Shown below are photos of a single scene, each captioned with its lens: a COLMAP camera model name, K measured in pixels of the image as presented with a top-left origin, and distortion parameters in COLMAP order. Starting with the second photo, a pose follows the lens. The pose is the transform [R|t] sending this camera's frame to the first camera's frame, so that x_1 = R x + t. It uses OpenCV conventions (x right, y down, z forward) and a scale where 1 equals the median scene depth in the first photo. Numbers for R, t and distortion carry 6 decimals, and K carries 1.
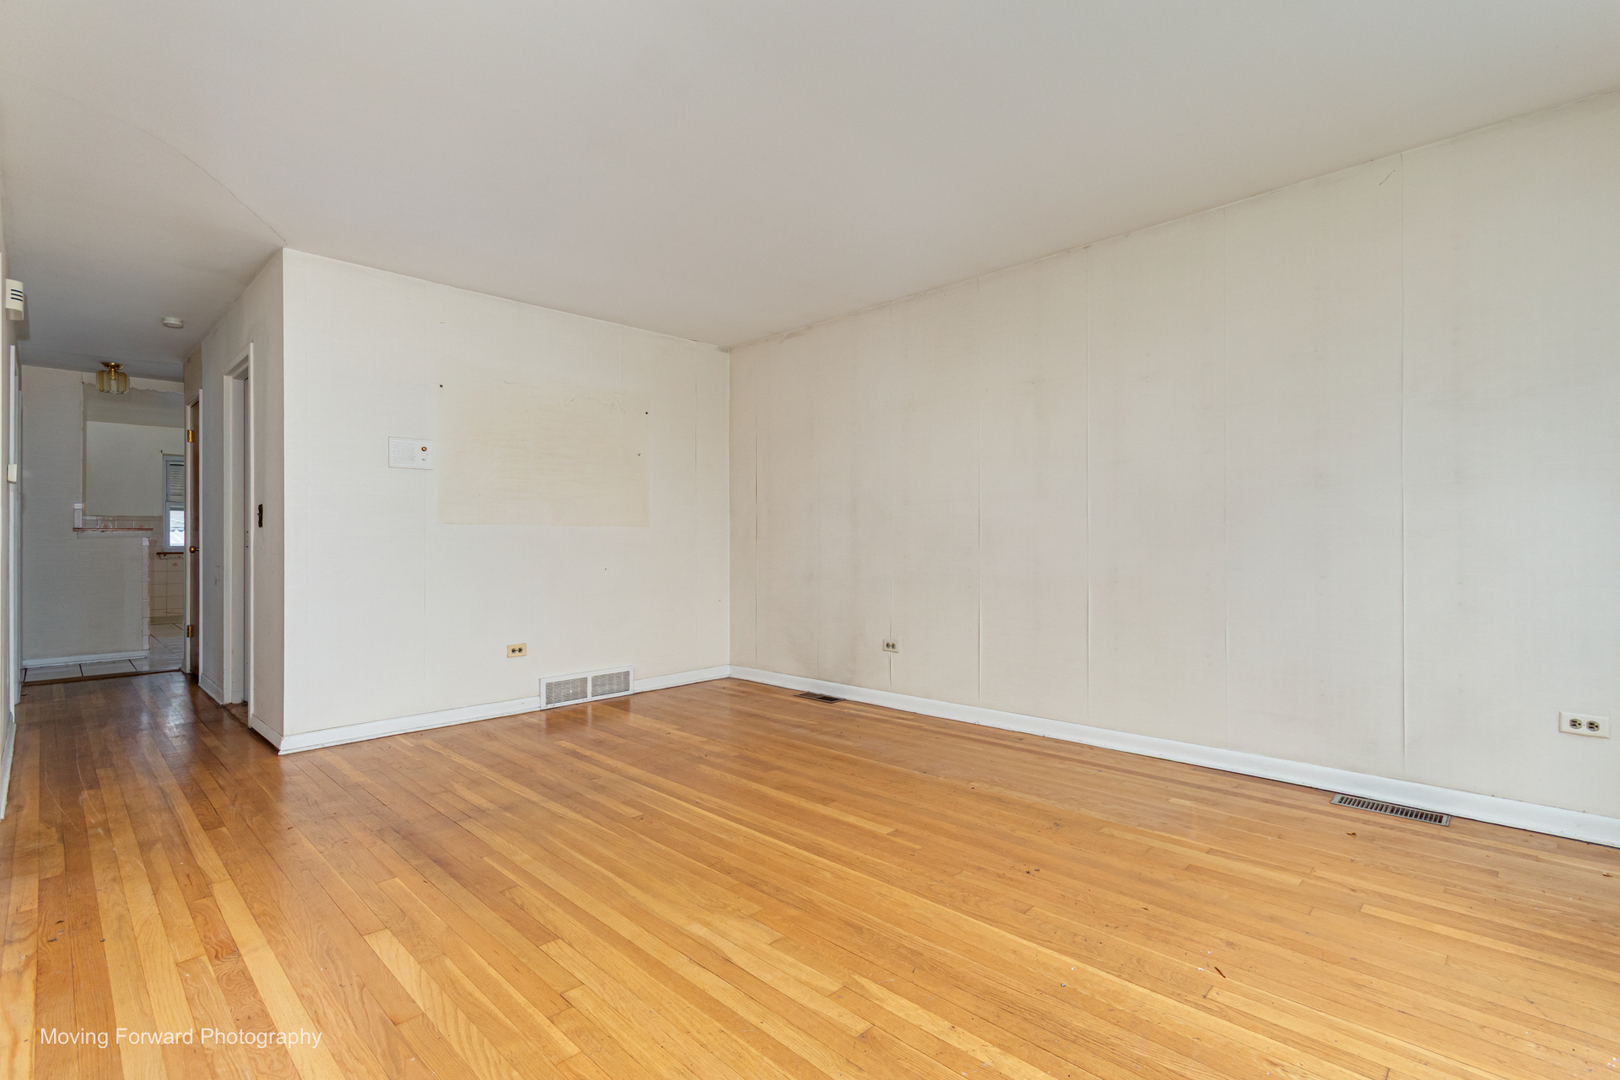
lens RADIAL K [[750.4, 0, 804.0], [0, 750.4, 541.9], [0, 0, 1]] dist [0.008448, 0.000148]
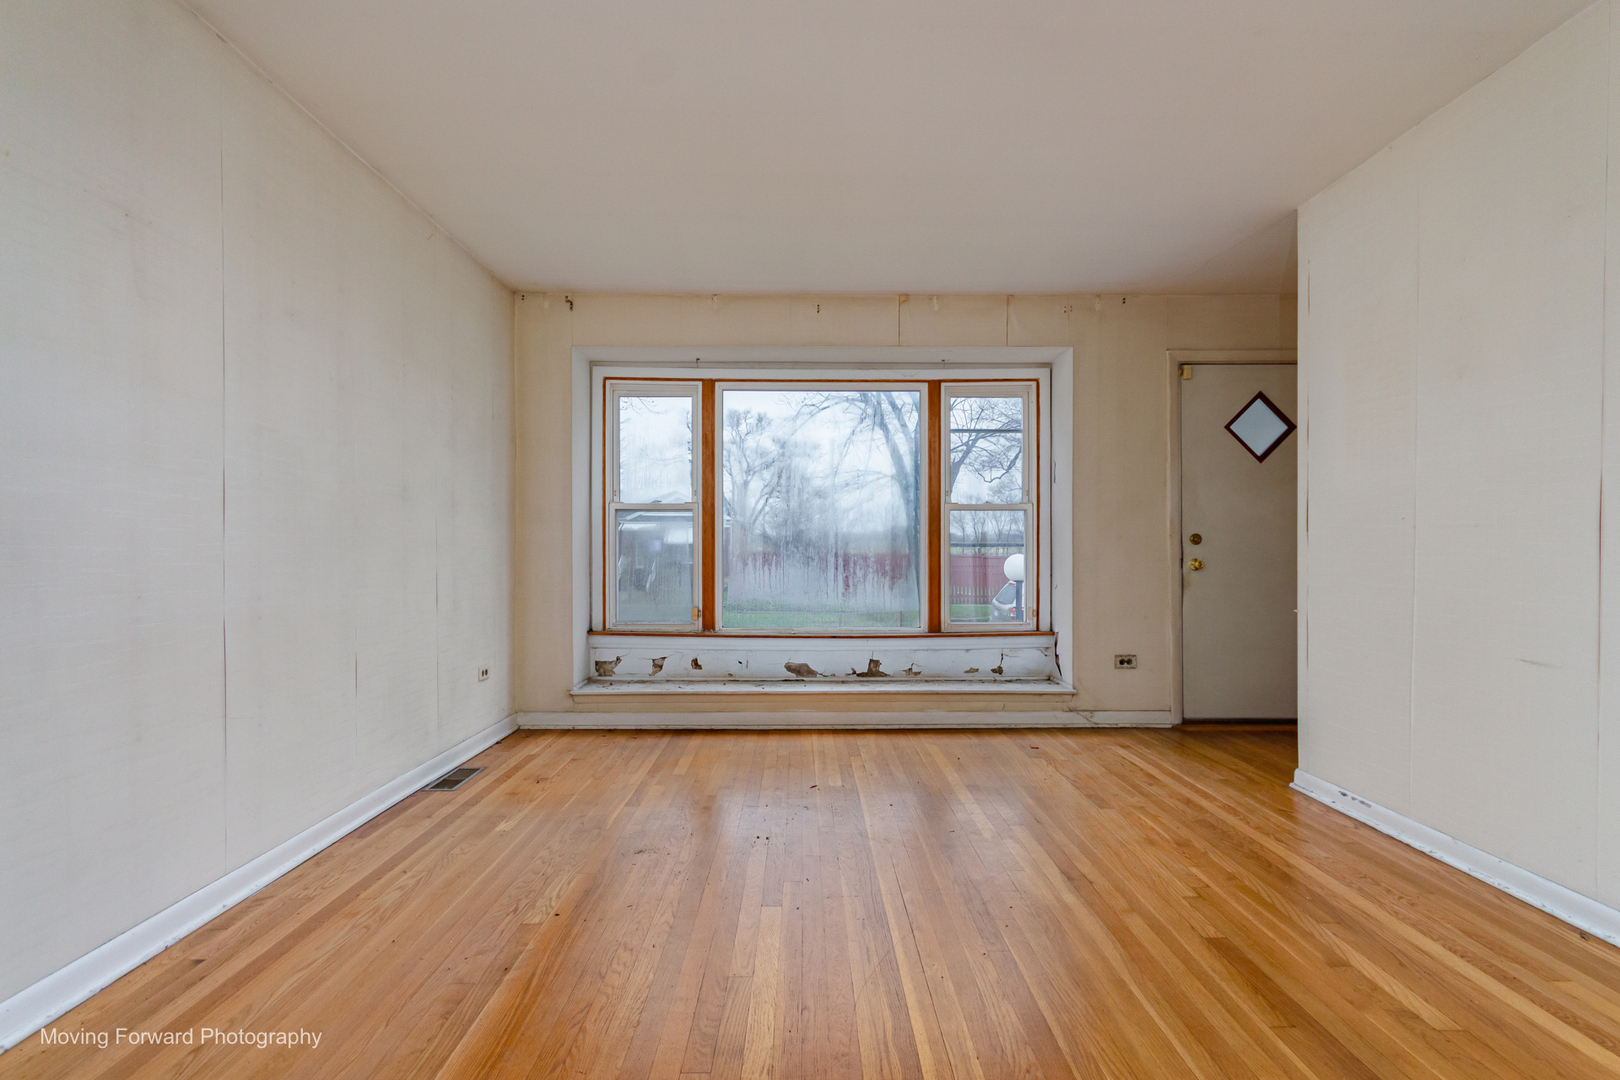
lens RADIAL K [[750.4, 0, 804.0], [0, 750.4, 541.9], [0, 0, 1]] dist [0.008448, 0.000148]
pose [[-0.703839, 0.012355, 0.710252, -0.448461], [0.006235, 0.999918, -0.011216, -0.003059], [-0.710332, -0.003466, -0.703859, 1.399538]]
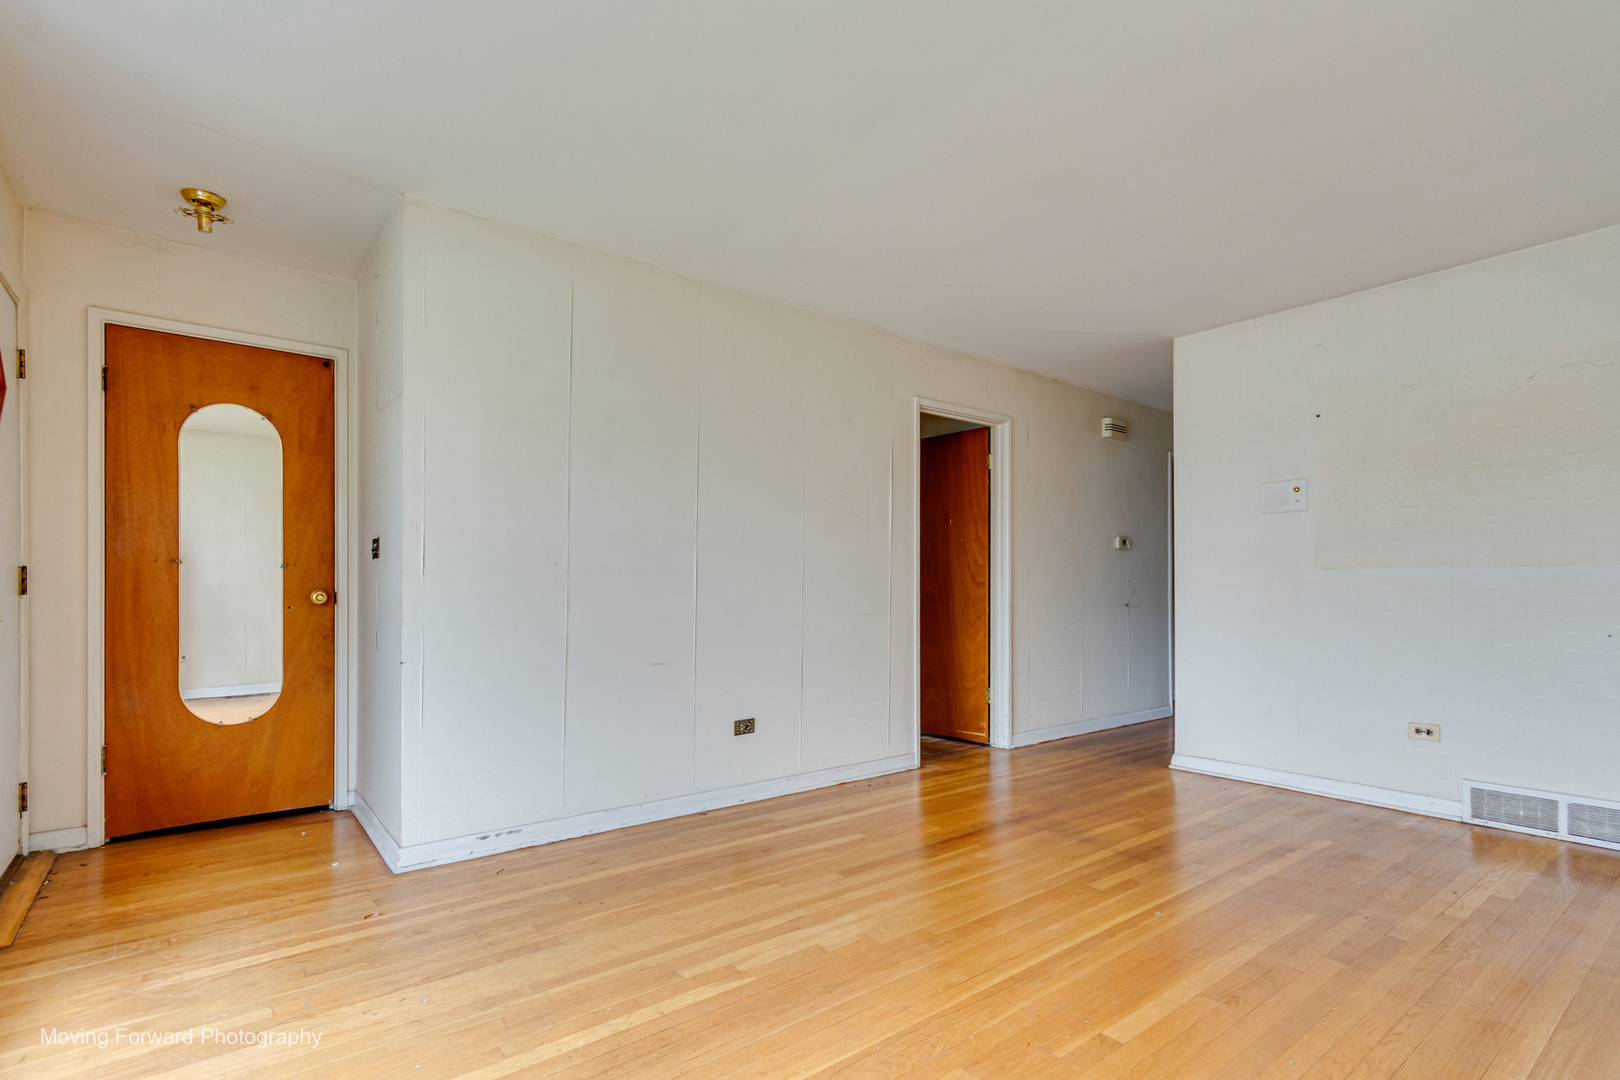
lens RADIAL K [[787.2, 0, 835.2], [0, 787.2, 588.3], [0, 0, 1]] dist [0.004497, 0.000232]
pose [[-0.102266, 0.003292, -0.994752, 0.736416], [-0.001648, 0.999993, 0.003479, -0.004989], [0.994756, 0.001995, -0.102260, 0.747072]]
